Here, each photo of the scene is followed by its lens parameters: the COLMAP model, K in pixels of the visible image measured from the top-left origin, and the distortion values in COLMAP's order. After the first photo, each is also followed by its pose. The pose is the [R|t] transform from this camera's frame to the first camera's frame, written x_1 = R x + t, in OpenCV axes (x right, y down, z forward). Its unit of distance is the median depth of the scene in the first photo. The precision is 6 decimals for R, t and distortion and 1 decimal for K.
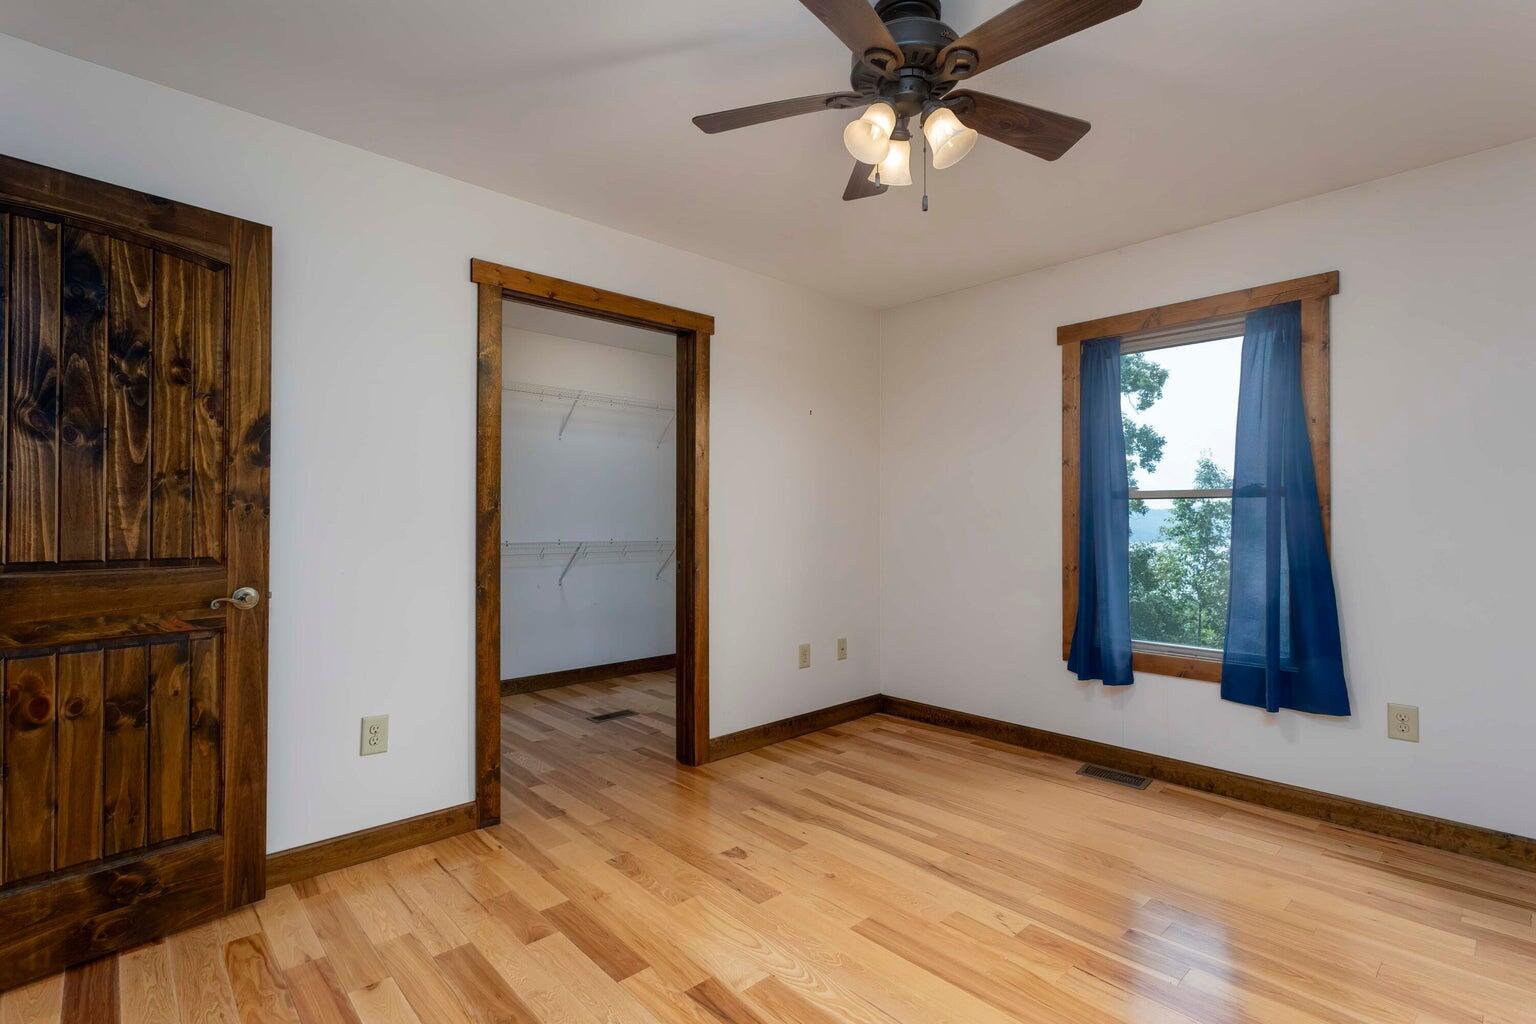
lens RADIAL K [[726.8, 0, 768.0], [0, 726.8, 512.0], [0, 0, 1]] dist [-0.015913, 0.009806]
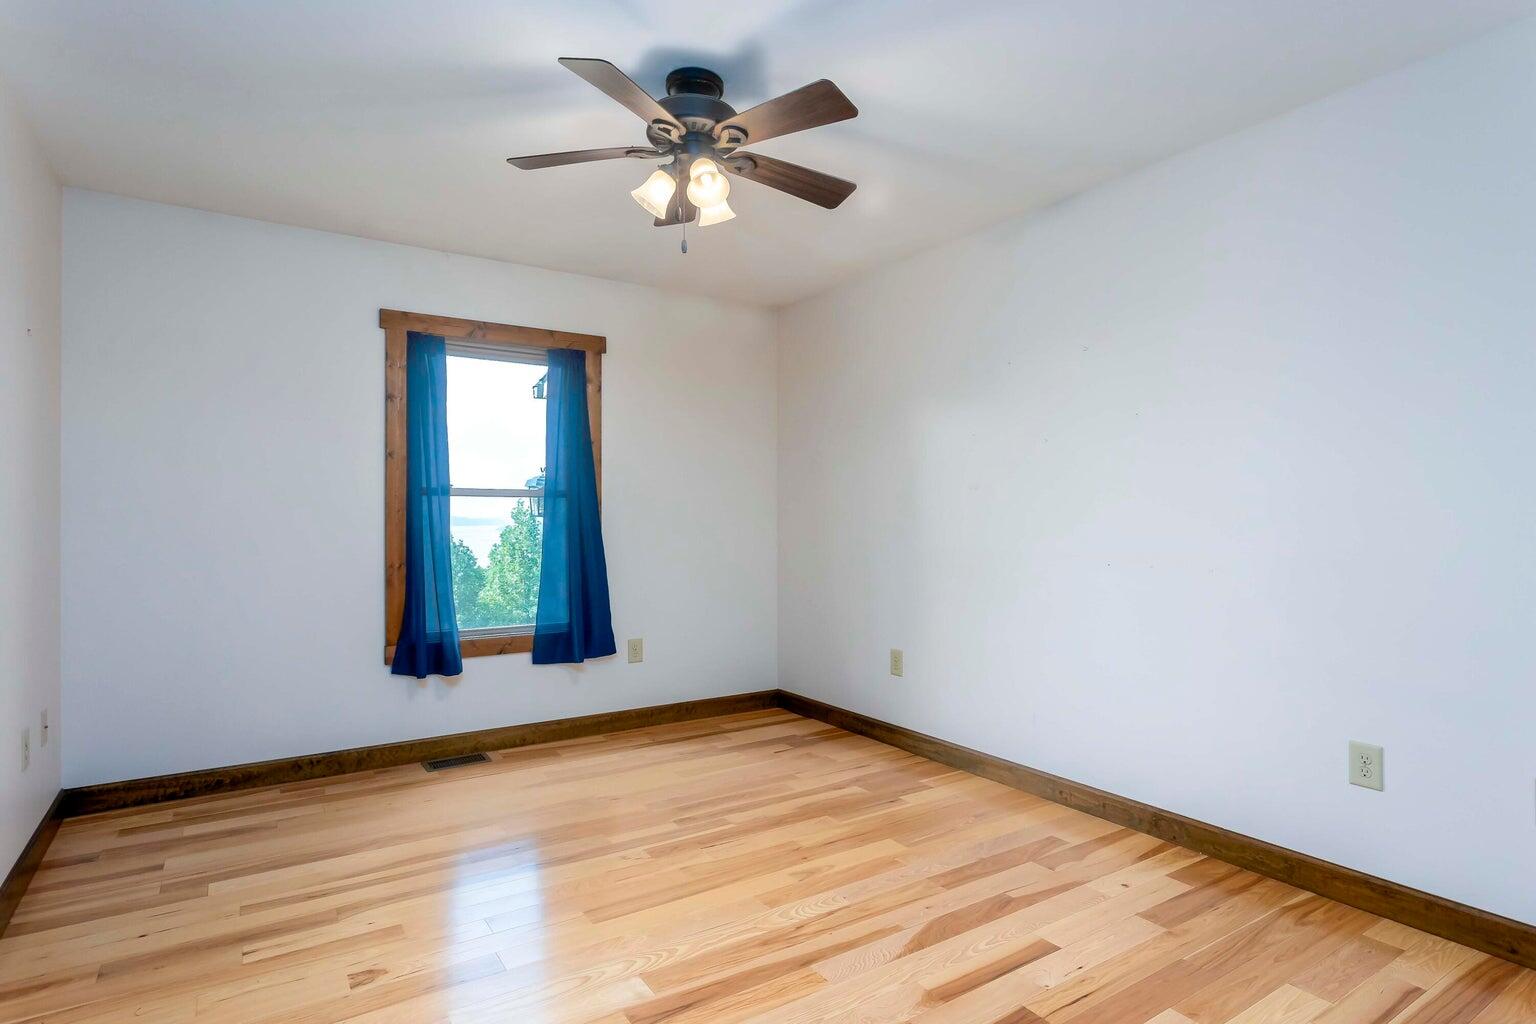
lens RADIAL K [[821.1, 0, 768.0], [0, 821.1, 512.0], [0, 0, 1]] dist [-0.000997, -0.000170]
pose [[0.157218, 0.003952, 0.987556, -0.627414], [-0.009437, 0.999952, -0.002499, 0.004269], [-0.987519, -0.008927, 0.157248, 0.379813]]
